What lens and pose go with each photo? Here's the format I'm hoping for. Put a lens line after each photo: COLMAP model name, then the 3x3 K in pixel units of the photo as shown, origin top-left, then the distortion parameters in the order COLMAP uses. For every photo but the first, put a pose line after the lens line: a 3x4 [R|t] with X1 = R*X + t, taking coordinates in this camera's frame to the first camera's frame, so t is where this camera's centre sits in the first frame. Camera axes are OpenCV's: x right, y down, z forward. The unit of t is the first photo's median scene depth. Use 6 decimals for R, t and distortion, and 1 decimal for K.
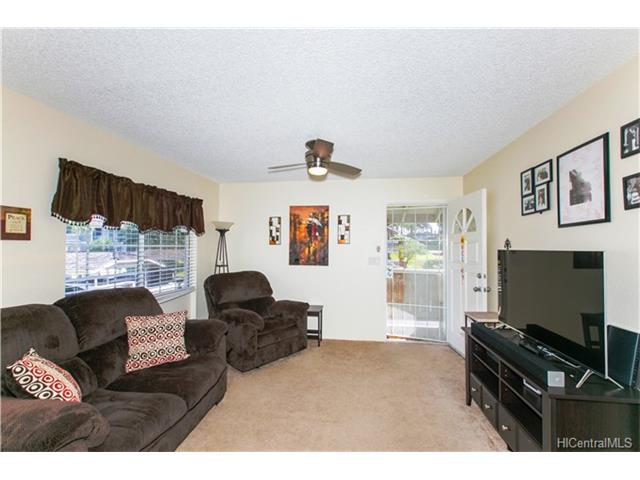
lens RADIAL K [[283.2, 0, 320.0], [0, 283.2, 240.0], [0, 0, 1]] dist [-0.000453, -0.000177]
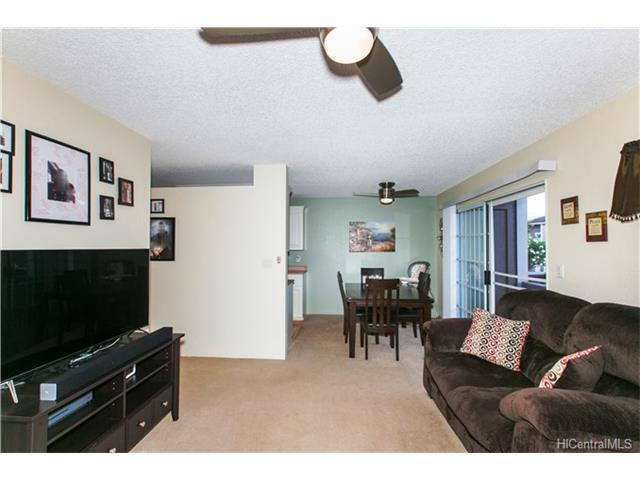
lens RADIAL K [[283.2, 0, 320.0], [0, 283.2, 240.0], [0, 0, 1]] dist [-0.000453, -0.000177]
pose [[-0.997139, -0.005984, -0.075352, 0.050735], [-0.002318, 0.998813, -0.048649, 0.027513], [0.075554, -0.048335, -0.995970, 1.101054]]
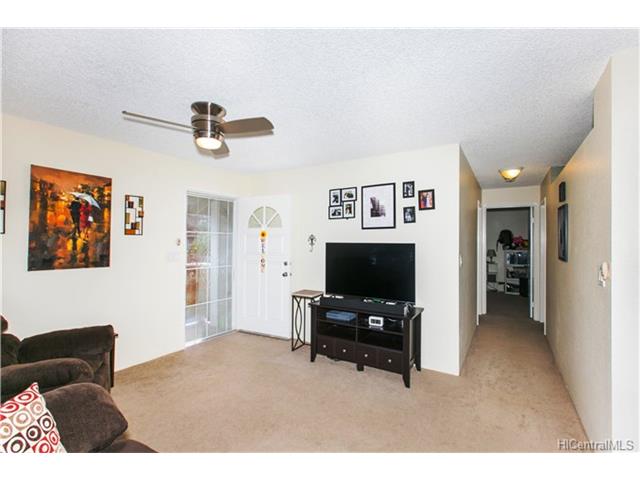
lens RADIAL K [[307.4, 0, 320.0], [0, 307.4, 240.0], [0, 0, 1]] dist [0.003031, 0.000329]
pose [[0.400913, 0.005342, 0.916101, -0.551792], [-0.029412, 0.999543, 0.007043, 0.008369], [-0.915644, -0.029768, 0.400886, 0.294384]]
